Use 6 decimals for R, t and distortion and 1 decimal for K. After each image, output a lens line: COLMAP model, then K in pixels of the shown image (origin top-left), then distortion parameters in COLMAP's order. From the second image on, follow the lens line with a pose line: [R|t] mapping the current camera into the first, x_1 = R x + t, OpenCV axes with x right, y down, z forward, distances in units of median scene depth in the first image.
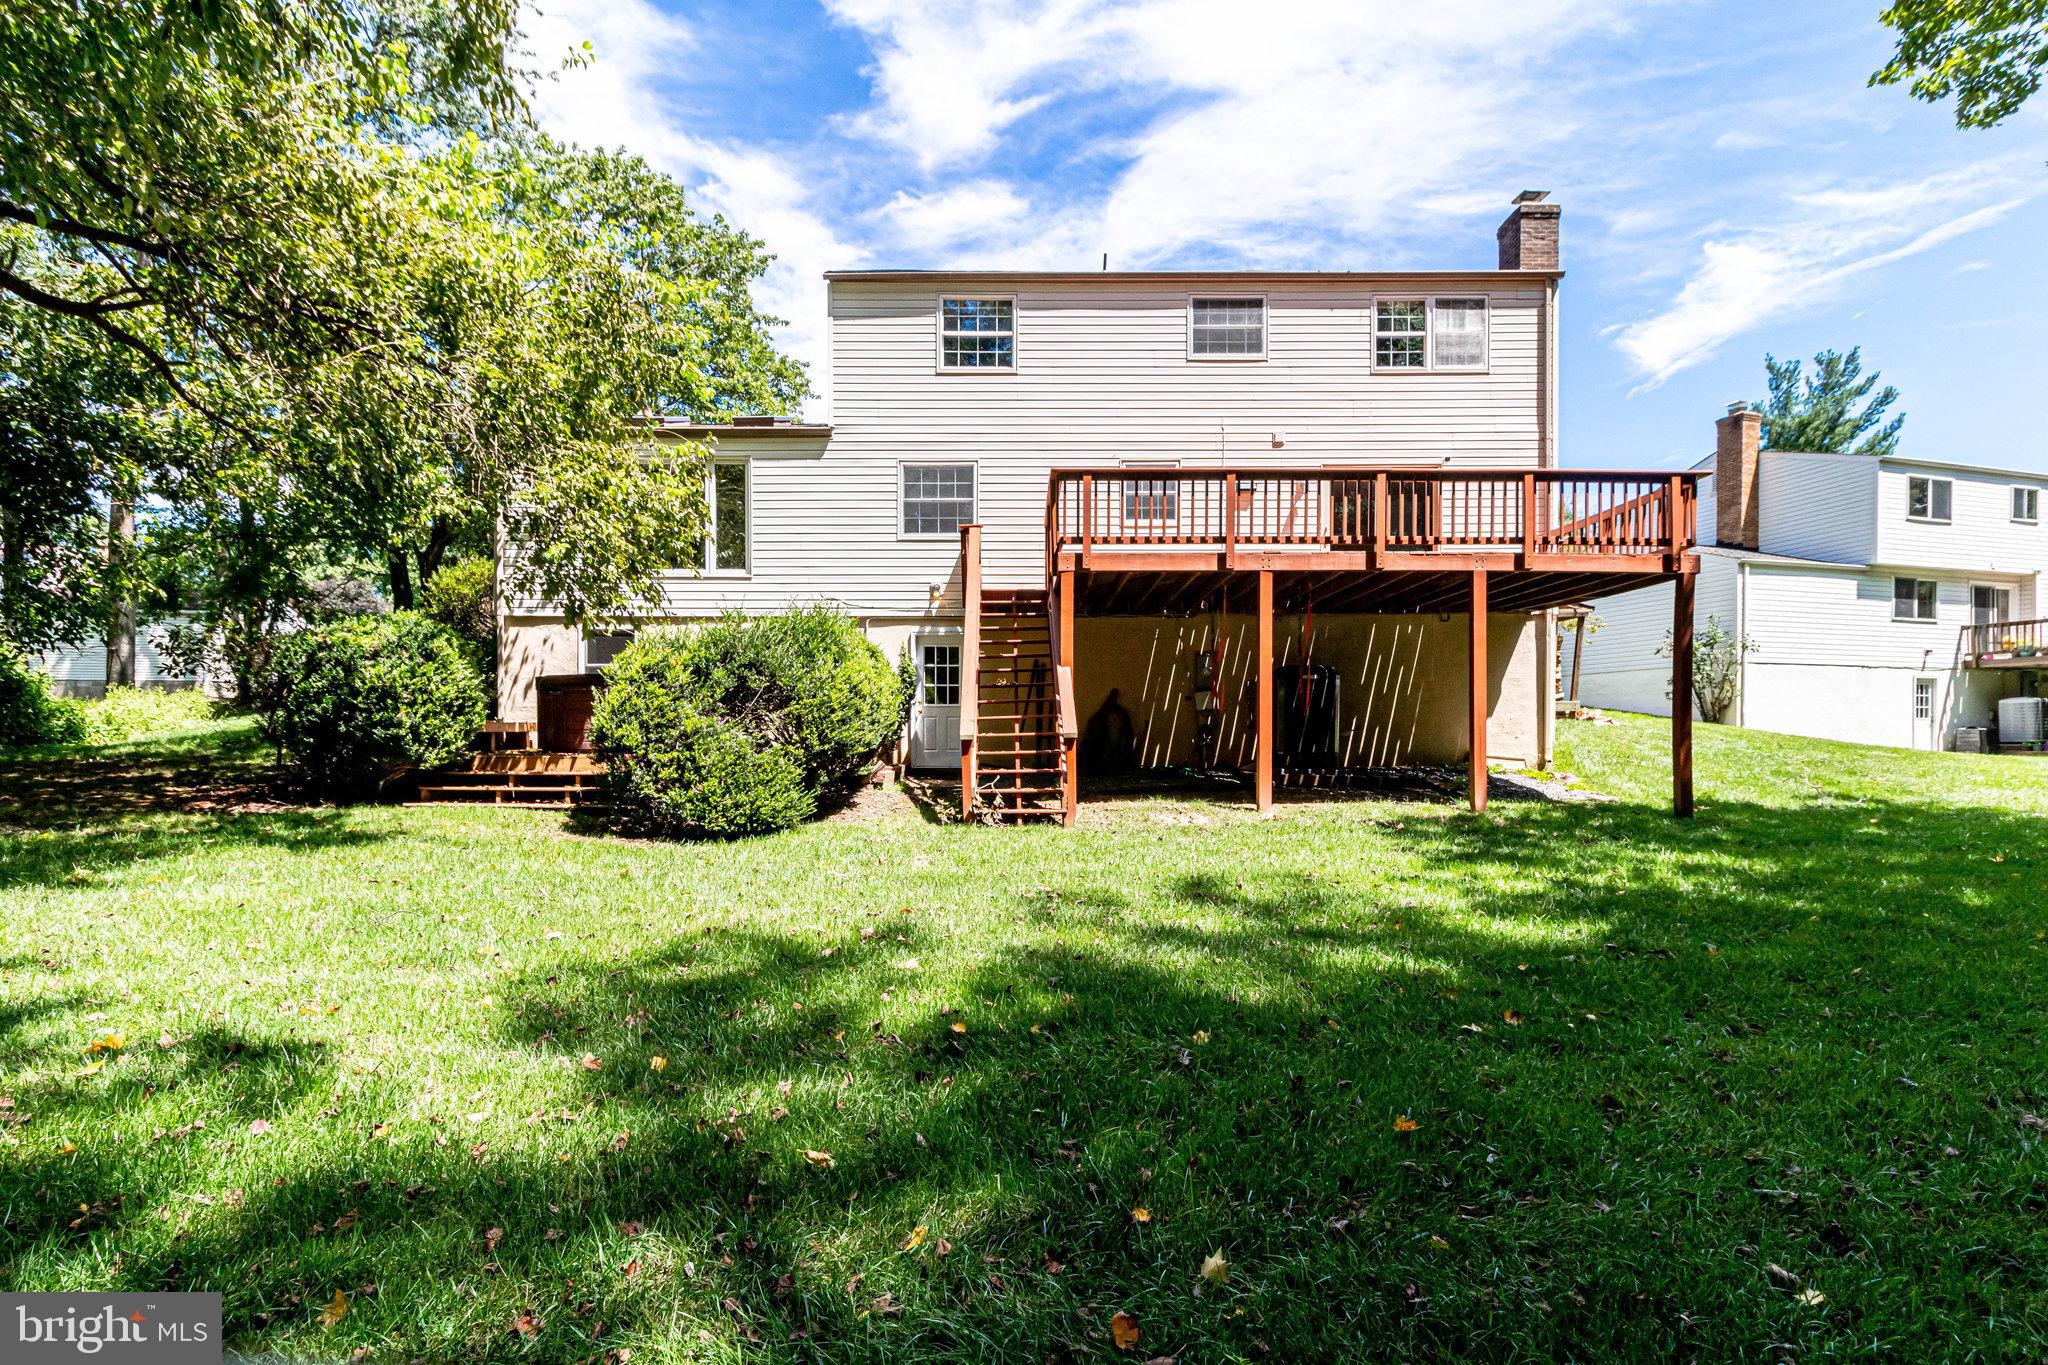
lens RADIAL K [[972.0, 0, 1023.3], [0, 972.0, 698.0], [0, 0, 1]] dist [0.015582, 0.000256]
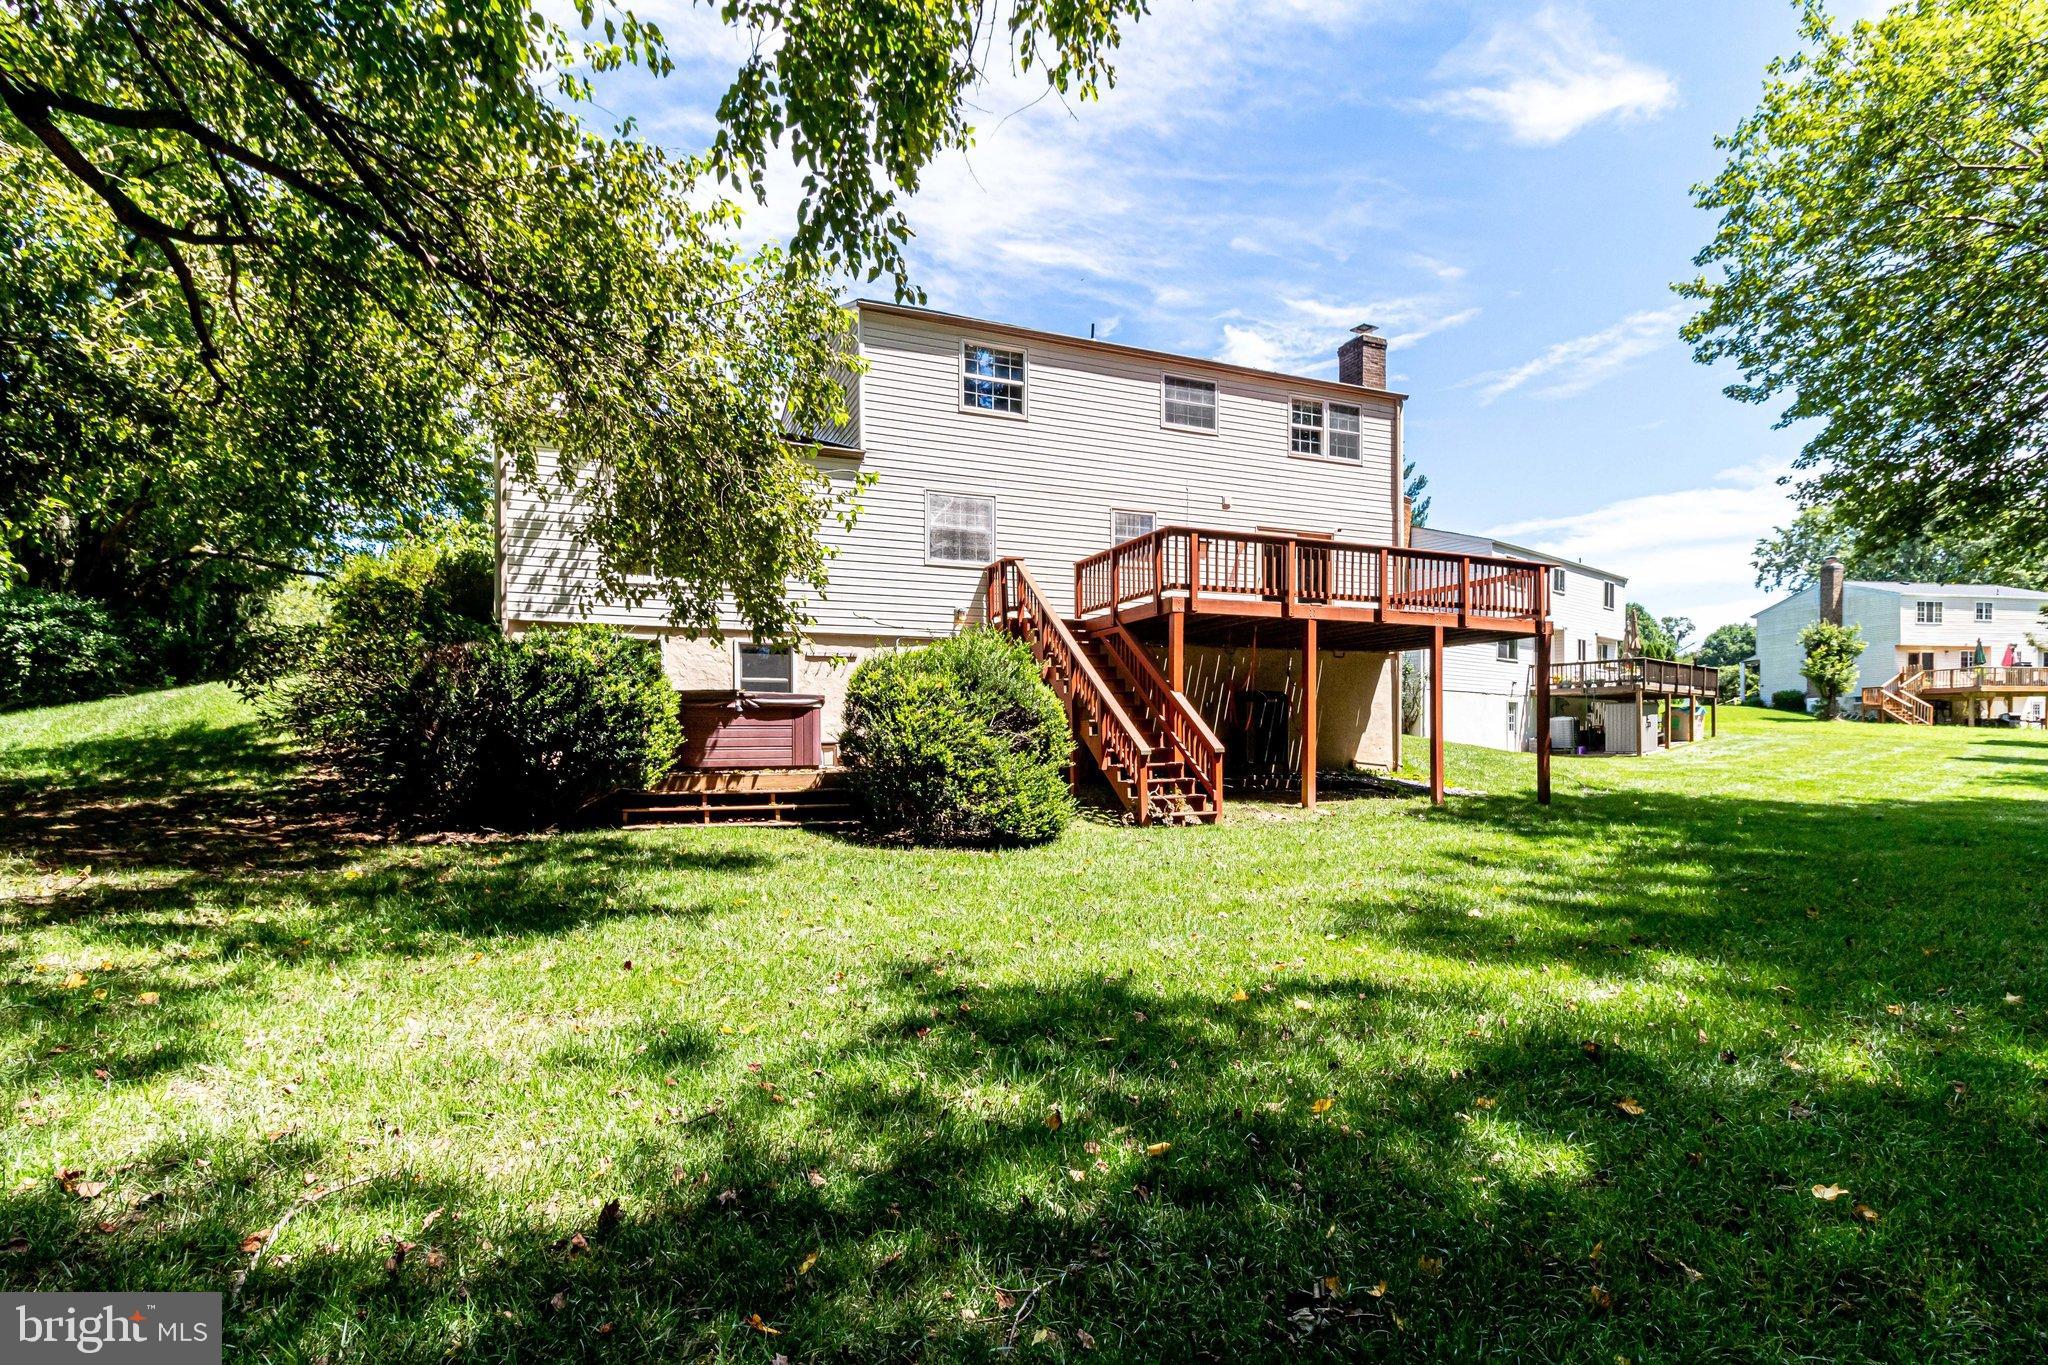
lens RADIAL K [[949.2, 0, 1023.1], [0, 949.2, 764.5], [0, 0, 1]] dist [0.000961, -0.000031]
pose [[0.924743, -0.012283, 0.380395, -0.427889], [-0.007741, 0.998665, 0.051065, -0.002235], [-0.380515, -0.050167, 0.923413, -0.004389]]
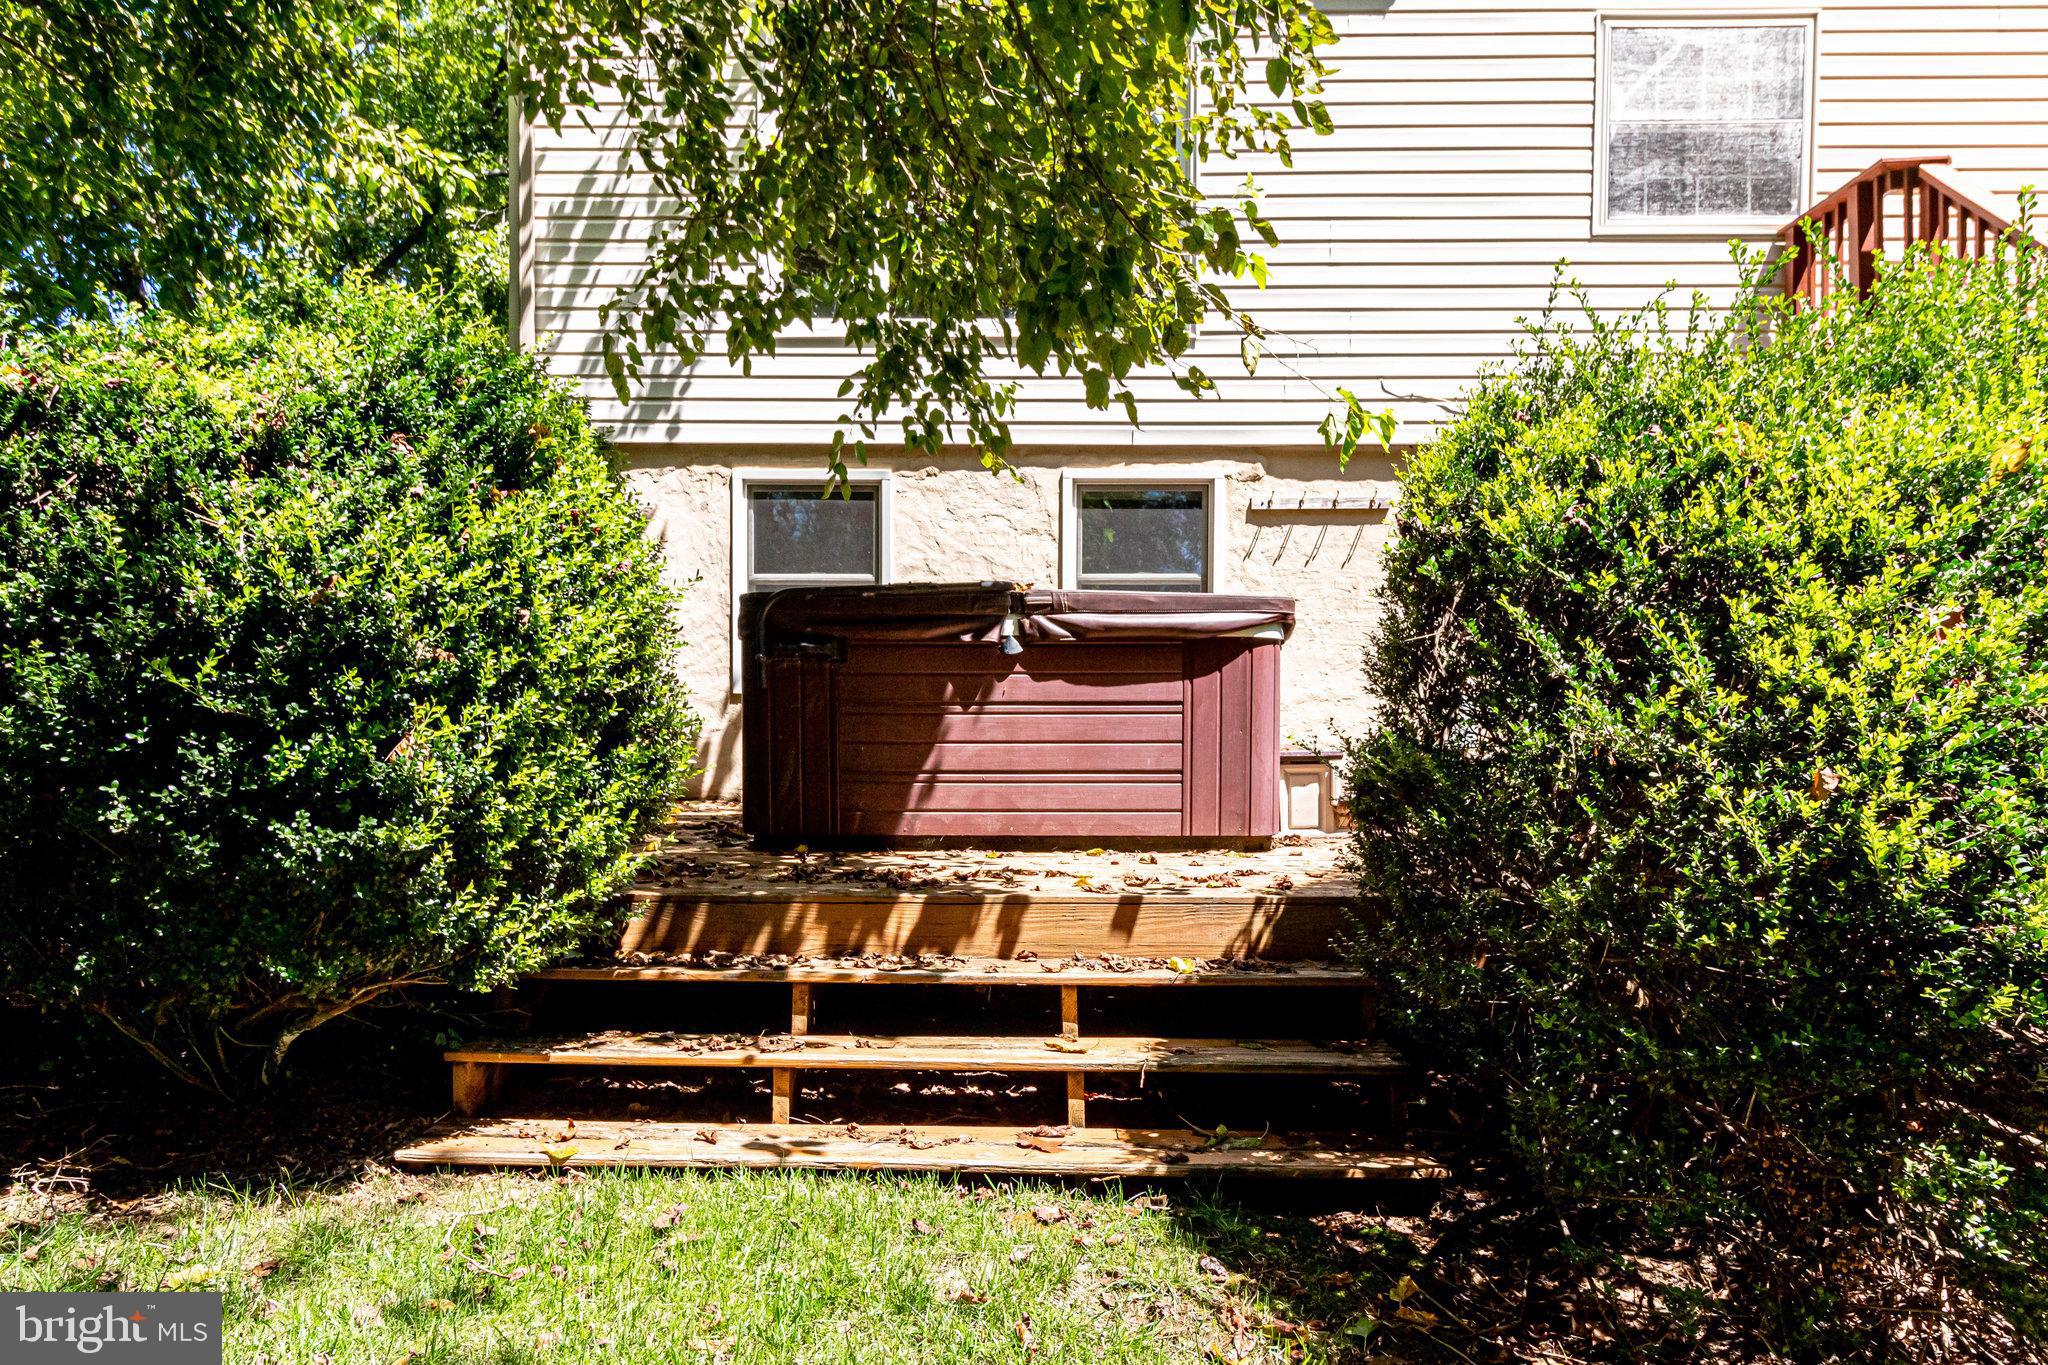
lens RADIAL K [[1357.5, 0, 1025.5], [0, 1357.5, 710.0], [0, 0, 1]] dist [-0.001888, 0.000183]
pose [[0.999832, 0.005140, -0.017586, -0.334503], [-0.004705, 0.999683, 0.024719, 0.001281], [0.017708, -0.024632, 0.999540, 0.481187]]
